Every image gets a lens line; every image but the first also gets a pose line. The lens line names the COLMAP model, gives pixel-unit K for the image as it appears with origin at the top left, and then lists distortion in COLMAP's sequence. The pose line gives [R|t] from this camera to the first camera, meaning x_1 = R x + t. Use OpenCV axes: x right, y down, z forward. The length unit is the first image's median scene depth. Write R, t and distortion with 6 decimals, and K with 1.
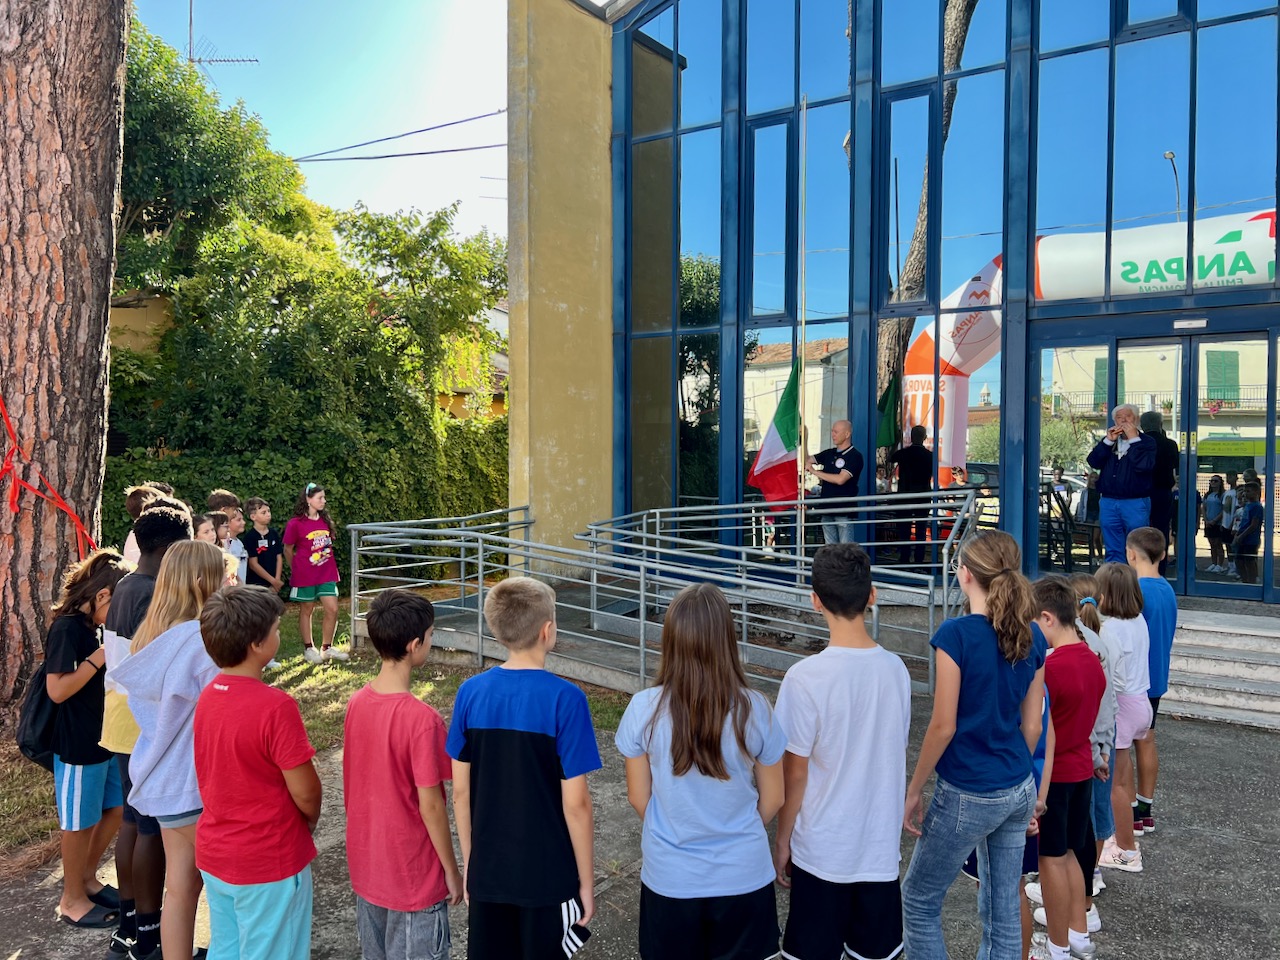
lens RADIAL K [[1007.5, 0, 644.2], [0, 1007.5, 479.1], [0, 0, 1]] dist [0.056180, -0.059916]
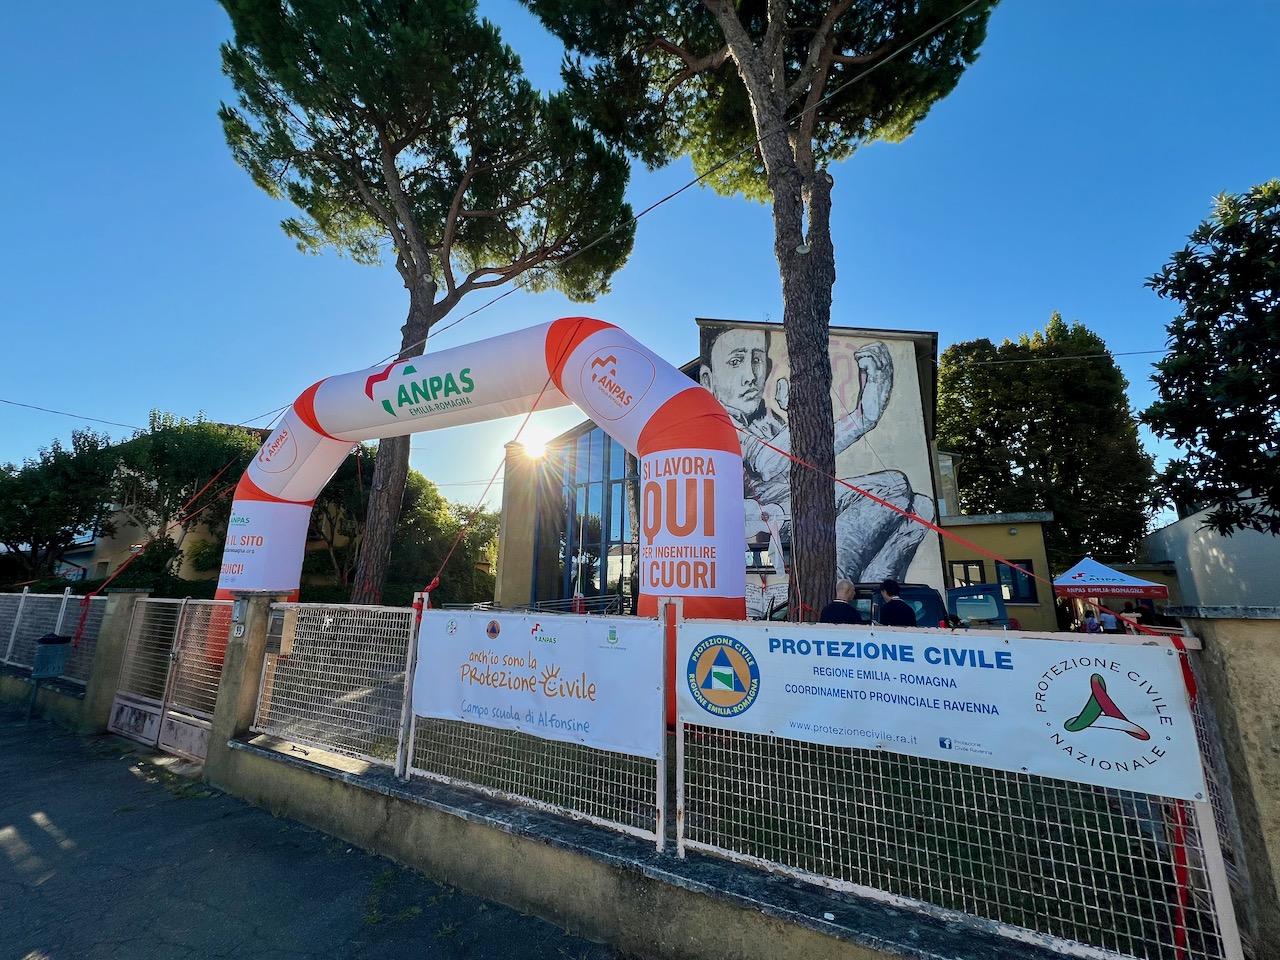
lens RADIAL K [[511.2, 0, 636.2], [0, 511.2, 485.9], [0, 0, 1]] dist [0.000347, -0.000415]
pose [[0.997132, 0.033832, 0.067700, 0.350340], [-0.015747, 0.967689, -0.251653, 0.122436], [-0.074027, 0.249865, 0.965447, -1.200989]]
